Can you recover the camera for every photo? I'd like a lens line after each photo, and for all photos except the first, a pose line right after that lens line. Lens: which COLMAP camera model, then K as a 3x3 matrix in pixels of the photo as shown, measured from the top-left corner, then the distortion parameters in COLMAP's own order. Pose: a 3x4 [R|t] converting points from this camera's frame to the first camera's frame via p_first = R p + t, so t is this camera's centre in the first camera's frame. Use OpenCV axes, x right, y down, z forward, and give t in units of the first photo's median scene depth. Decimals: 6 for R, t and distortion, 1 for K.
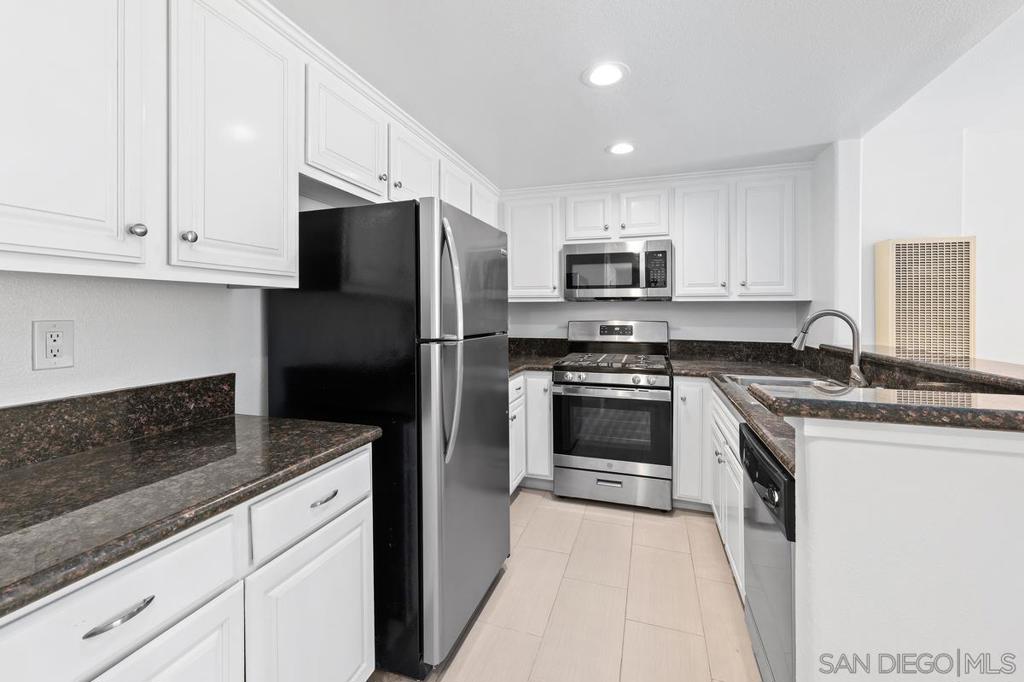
lens RADIAL K [[423.3, 0, 513.1], [0, 423.3, 312.1], [0, 0, 1]] dist [0.001110, 0.000086]
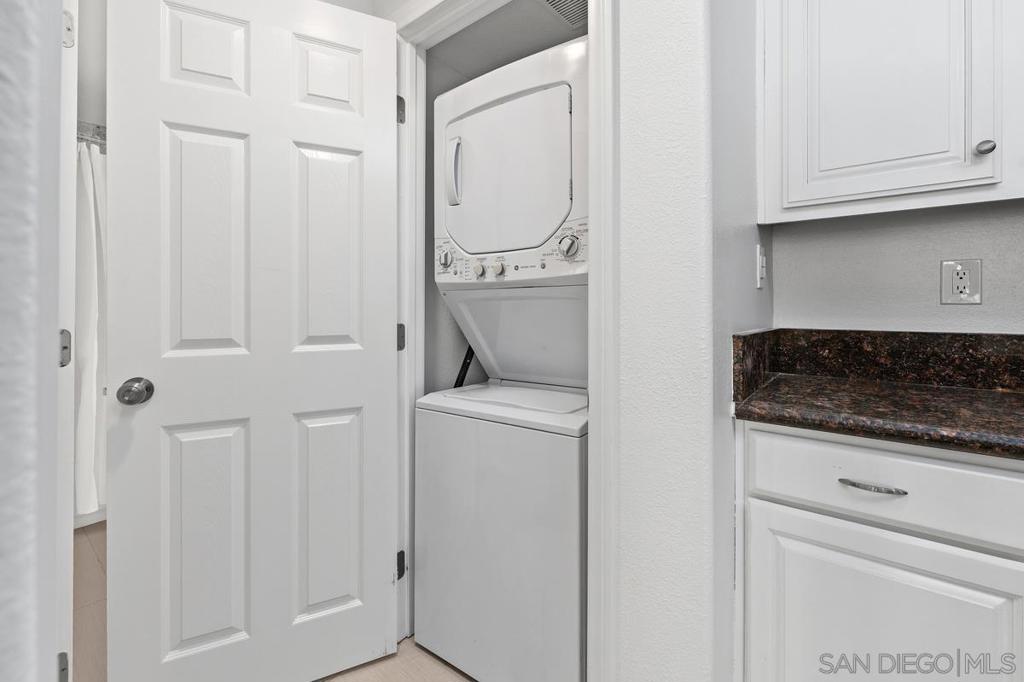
lens RADIAL K [[423.3, 0, 513.1], [0, 423.3, 312.1], [0, 0, 1]] dist [0.001110, 0.000086]
pose [[-0.354519, -0.000484, -0.935049, 0.333375], [-0.002368, 0.999997, 0.000380, 0.157404], [0.935046, 0.002349, -0.354519, 0.320713]]
